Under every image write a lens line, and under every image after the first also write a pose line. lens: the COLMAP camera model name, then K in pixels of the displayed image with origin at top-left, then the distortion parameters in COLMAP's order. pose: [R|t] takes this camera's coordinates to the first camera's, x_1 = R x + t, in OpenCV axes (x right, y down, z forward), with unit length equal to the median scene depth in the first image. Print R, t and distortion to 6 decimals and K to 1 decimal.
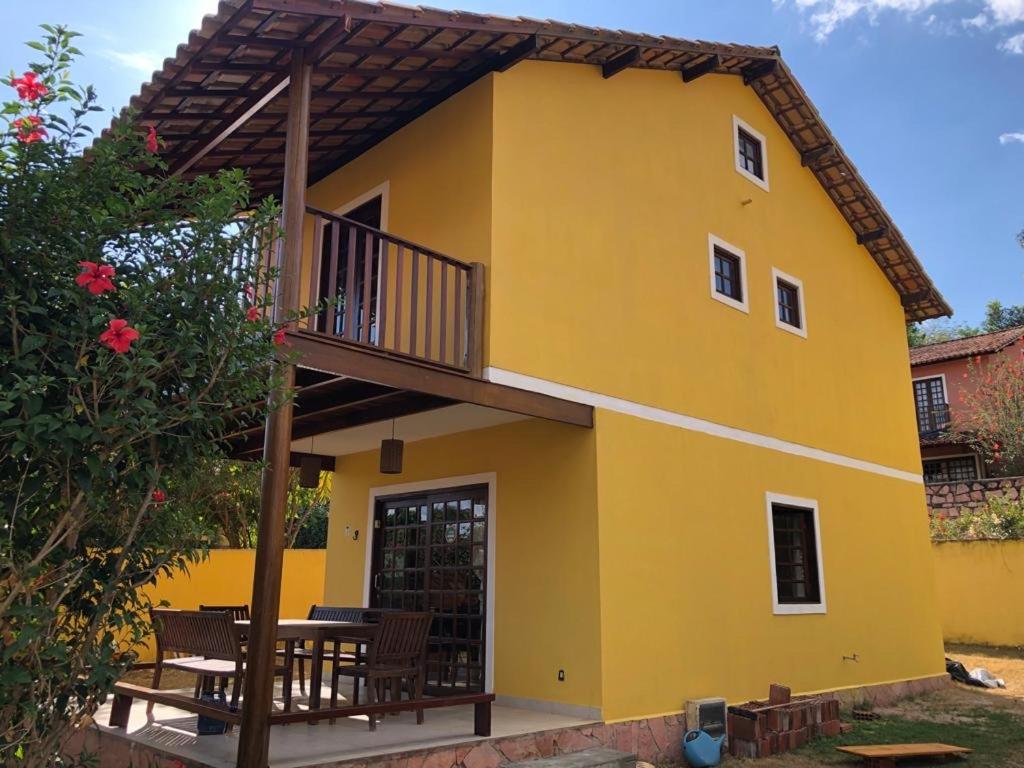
lens RADIAL K [[833.9, 0, 511.5], [0, 833.9, 383.2], [0, 0, 1]] dist [0.031394, -0.003595]
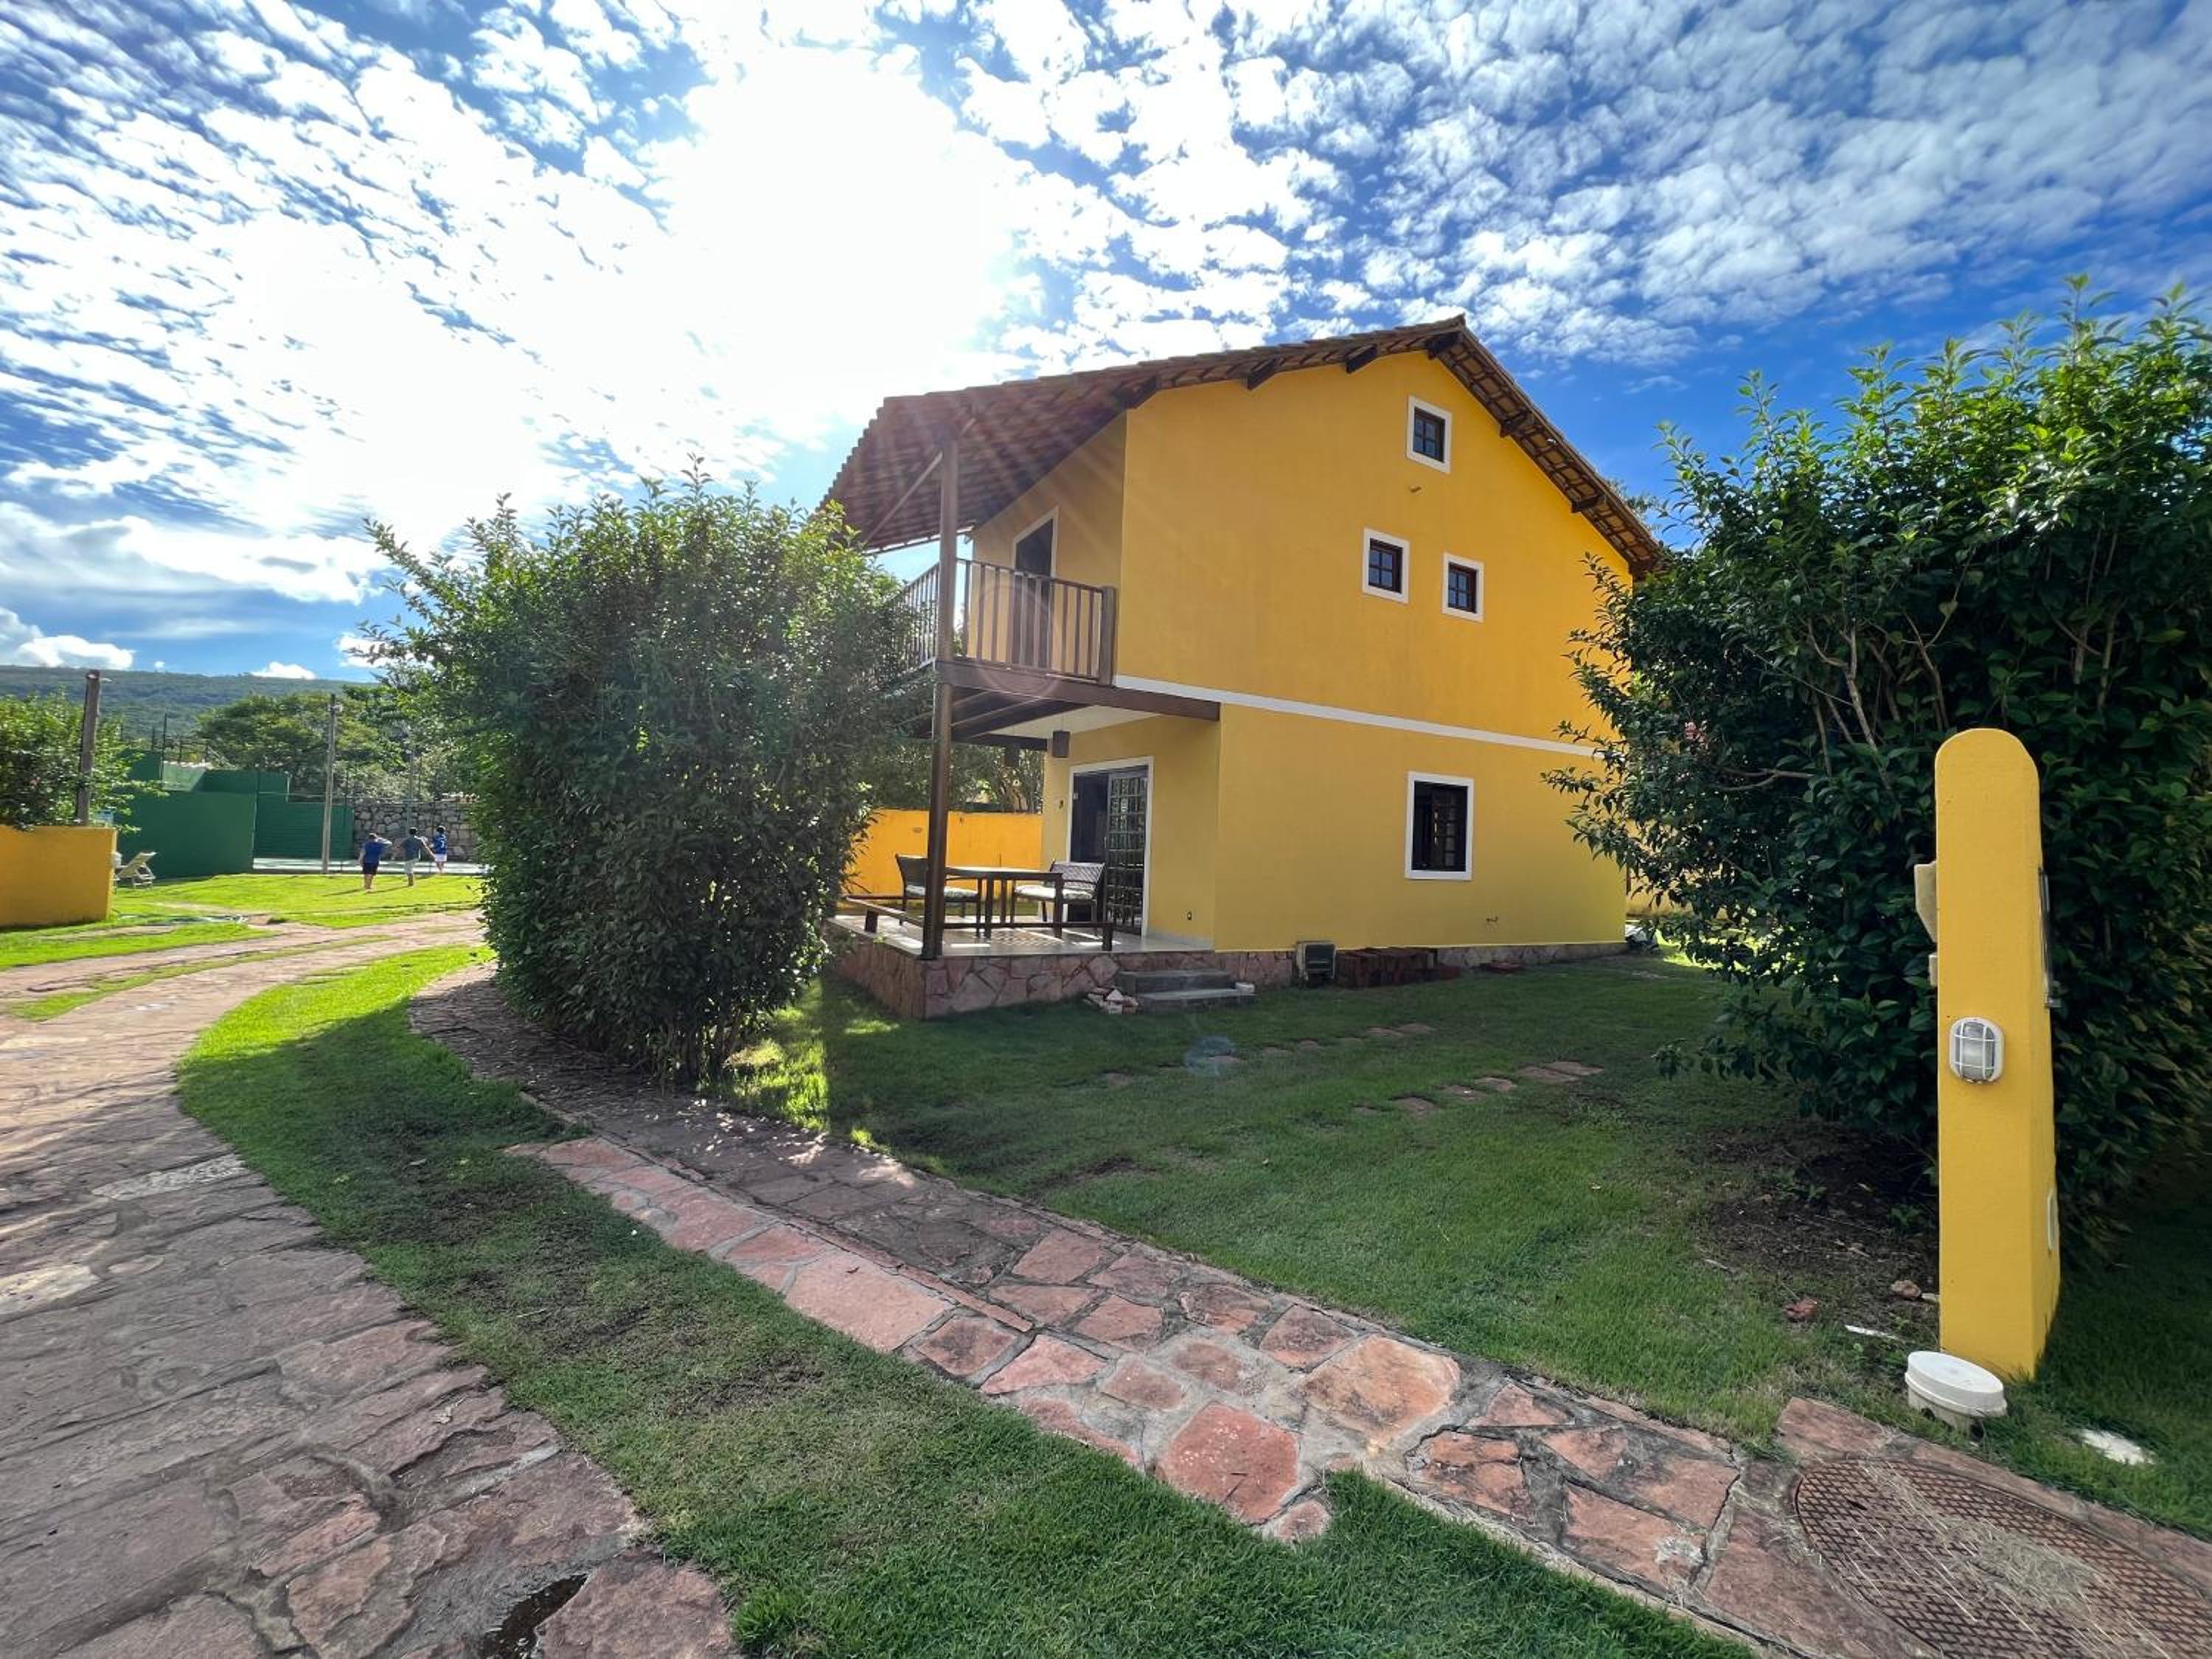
lens RADIAL K [[859.9, 0, 1108.3], [0, 859.9, 824.8], [0, 0, 1]] dist [0.003159, 0.000312]
pose [[0.972717, 0.020799, -0.231060, 0.173611], [0.027166, 0.978909, 0.202482, -0.040012], [0.230399, -0.203235, 0.951636, -0.175557]]
